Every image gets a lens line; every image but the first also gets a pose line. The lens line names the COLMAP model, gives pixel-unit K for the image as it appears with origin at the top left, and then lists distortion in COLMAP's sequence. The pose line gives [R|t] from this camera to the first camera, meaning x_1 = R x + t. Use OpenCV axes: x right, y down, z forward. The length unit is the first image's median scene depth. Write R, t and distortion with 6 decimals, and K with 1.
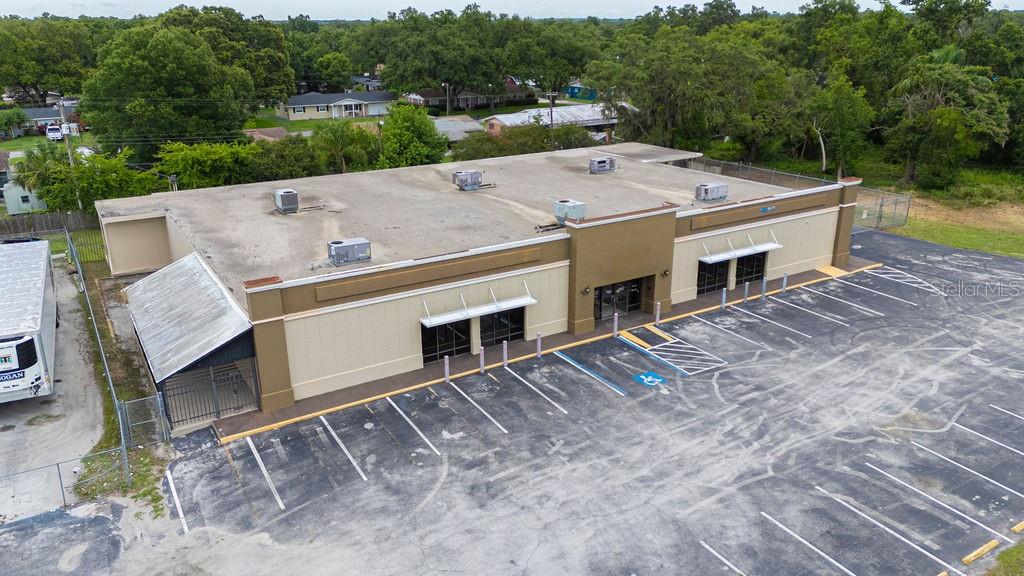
lens RADIAL K [[750.3, 0, 512.0], [0, 750.3, 288.0], [0, 0, 1]] dist [0.079447, -0.076004]
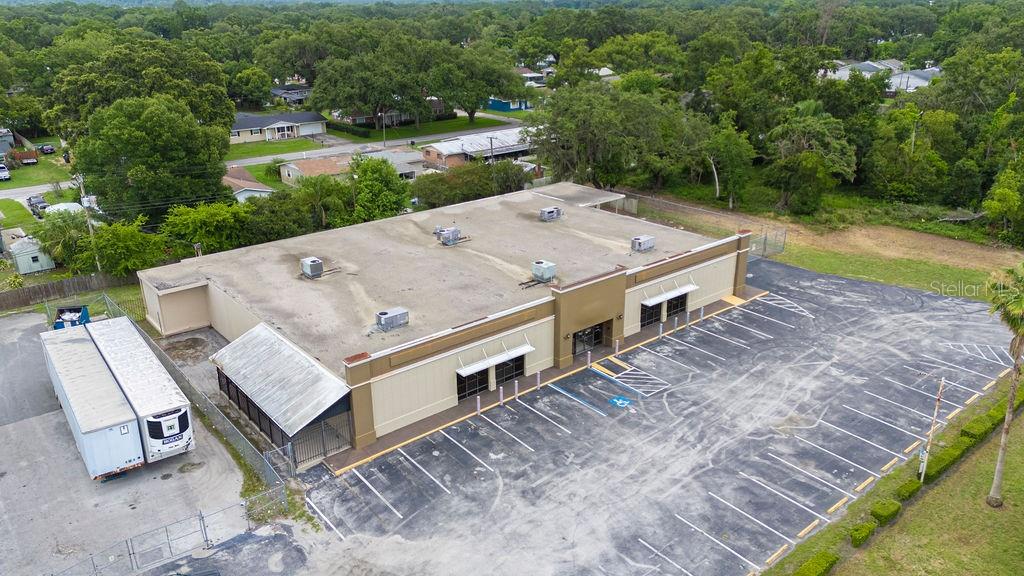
lens RADIAL K [[750.3, 0, 512.0], [0, 750.3, 288.0], [0, 0, 1]] dist [0.079447, -0.076004]
pose [[0.989777, -0.051494, 0.133005, -0.191882], [0.047603, 0.998345, 0.032267, -0.144765], [-0.134447, -0.025606, 0.990590, -0.359741]]
